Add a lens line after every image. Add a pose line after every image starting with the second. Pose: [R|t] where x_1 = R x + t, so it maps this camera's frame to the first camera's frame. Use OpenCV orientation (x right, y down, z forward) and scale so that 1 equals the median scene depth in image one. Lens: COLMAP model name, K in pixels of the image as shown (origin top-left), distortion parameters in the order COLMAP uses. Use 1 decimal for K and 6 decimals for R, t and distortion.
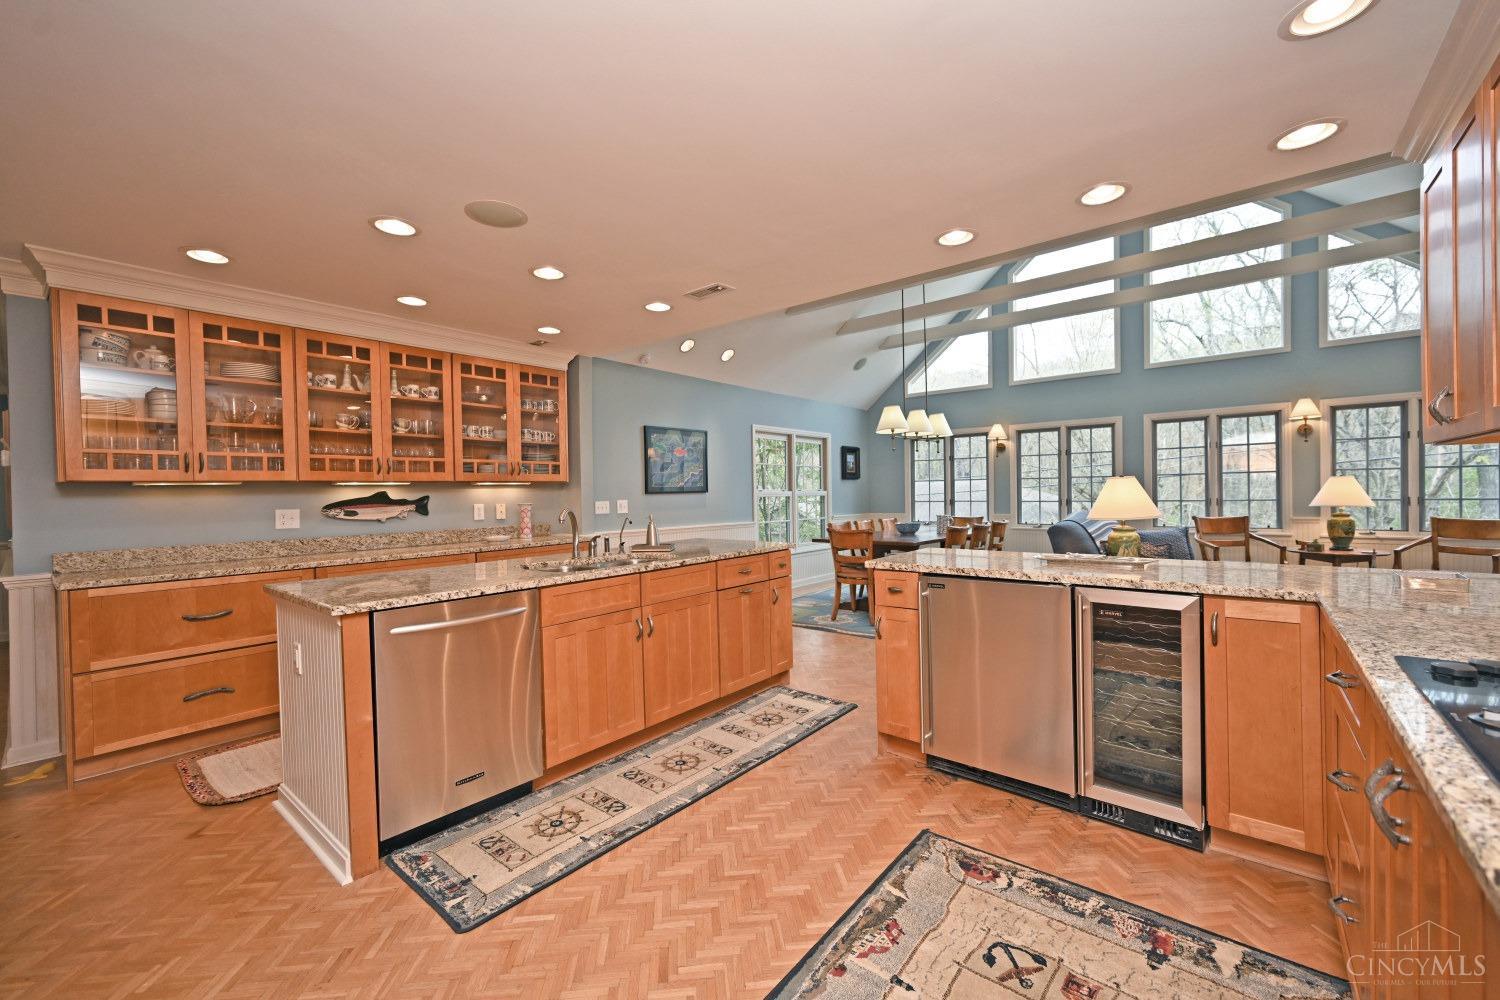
lens RADIAL K [[605.2, 0, 751.6], [0, 605.2, 497.5], [0, 0, 1]] dist [0.000026, 0.000388]
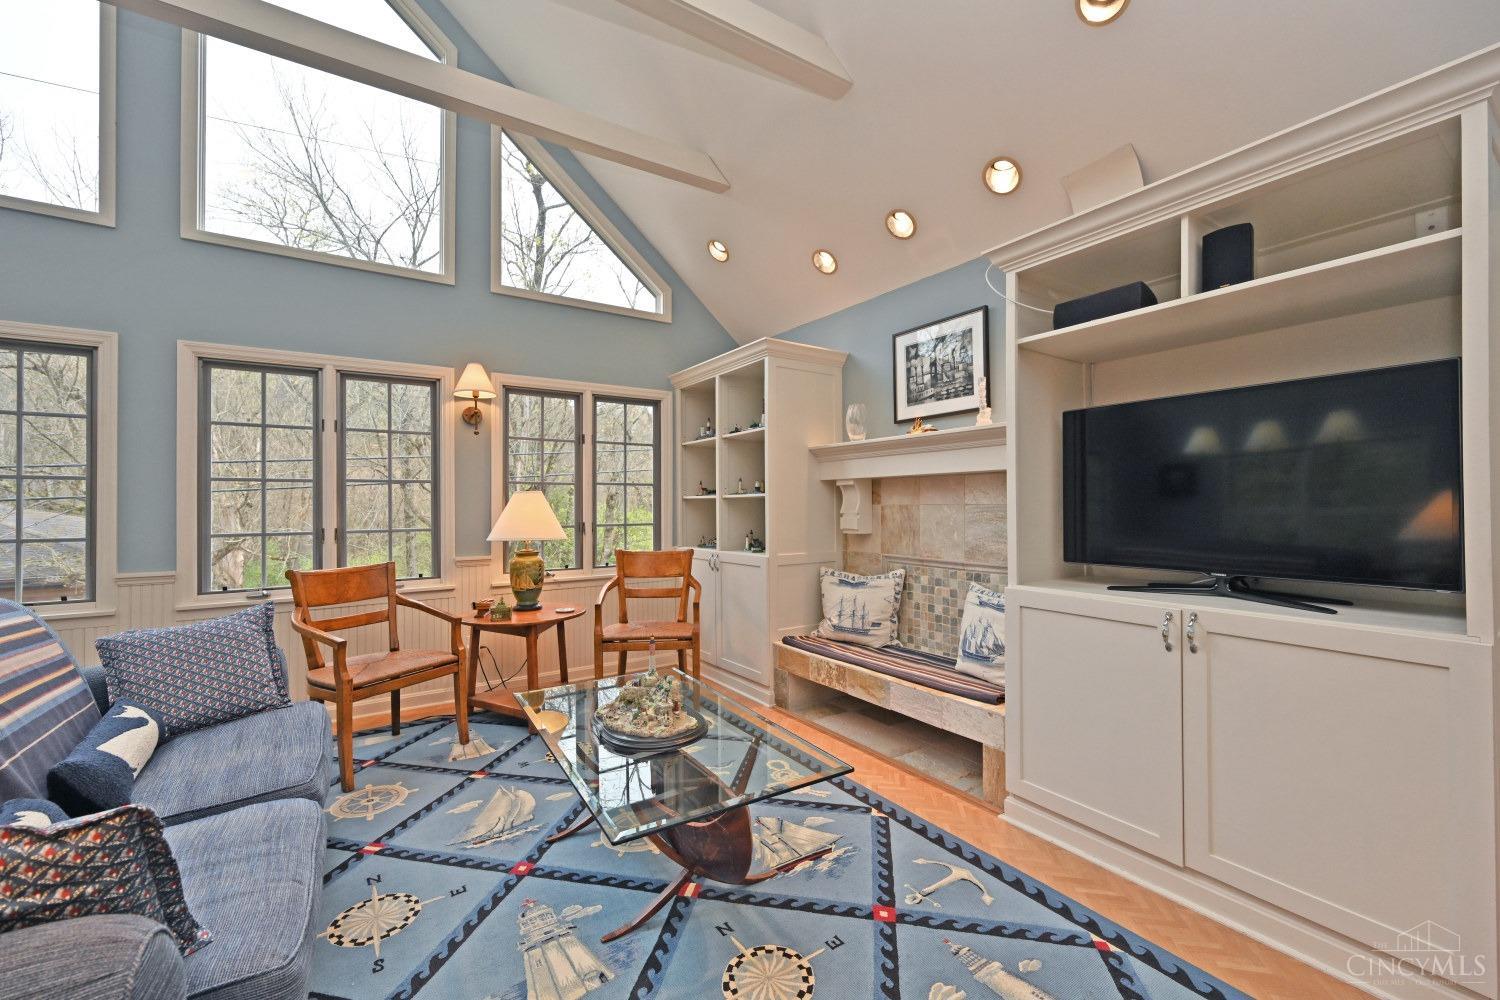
lens RADIAL K [[605.2, 0, 750.3], [0, 605.2, 497.0], [0, 0, 1]] dist [0.000026, 0.000388]
pose [[0.284873, 0.029553, 0.958109, 0.386276], [0.008679, 0.999404, -0.033408, -0.005235], [-0.958526, 0.017832, 0.284447, 0.529592]]
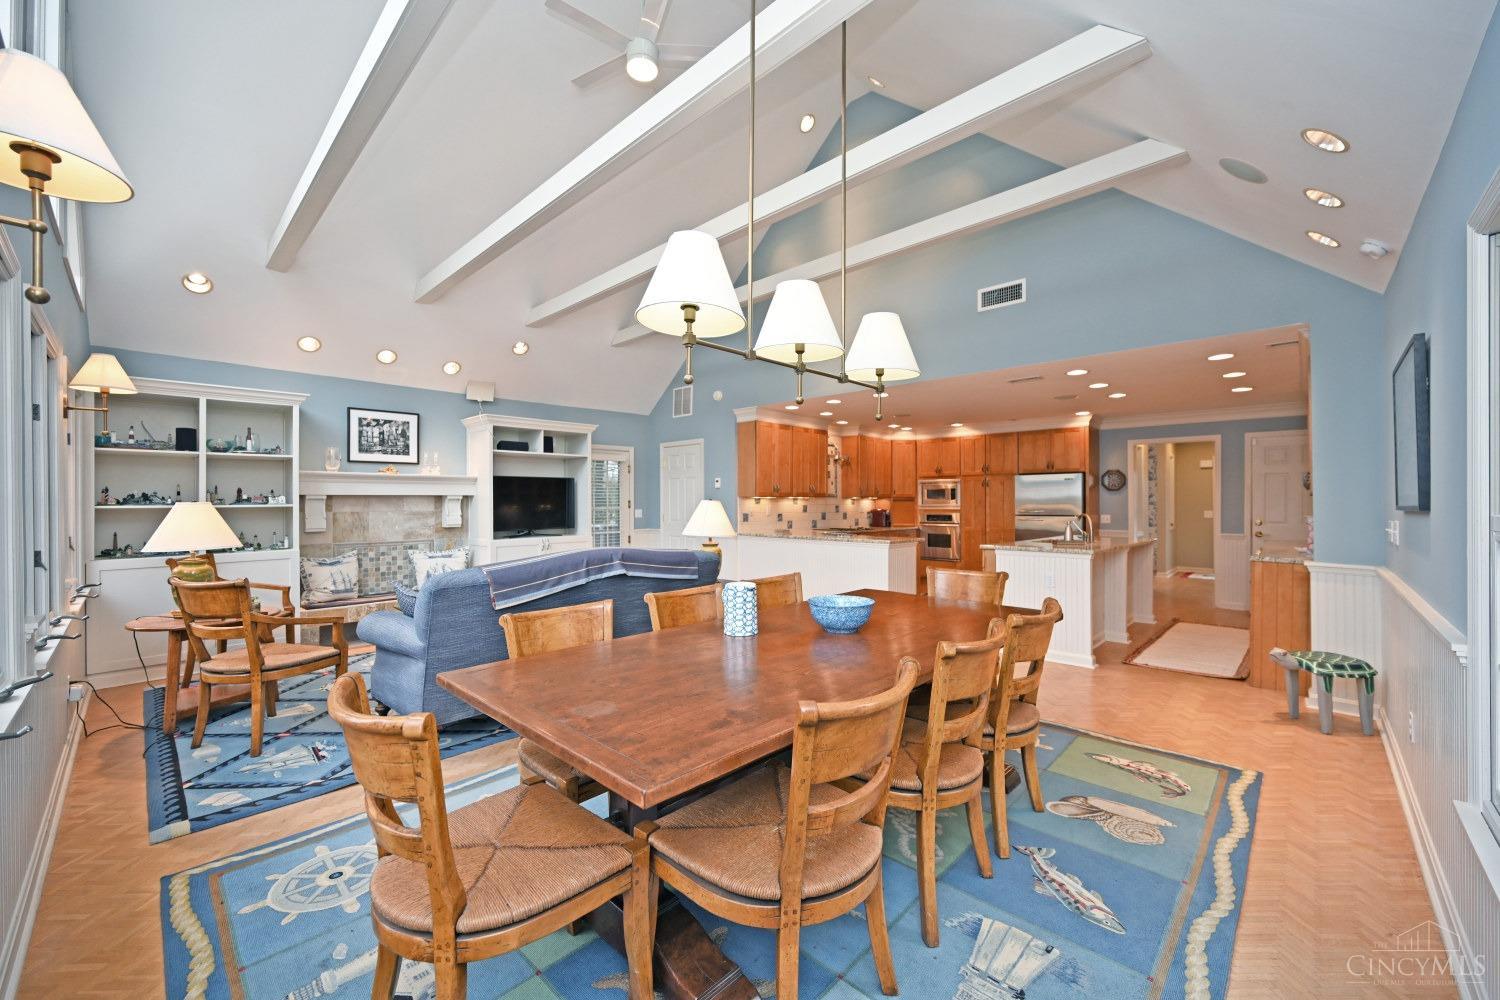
lens RADIAL K [[605.2, 0, 747.2], [0, 605.2, 500.7], [0, 0, 1]] dist [0.000026, 0.000388]
pose [[-0.996624, 0.024203, 0.078453, 0.290969], [0.024888, 0.999660, 0.007759, -0.024278], [-0.078239, 0.009686, -0.996888, 1.412798]]
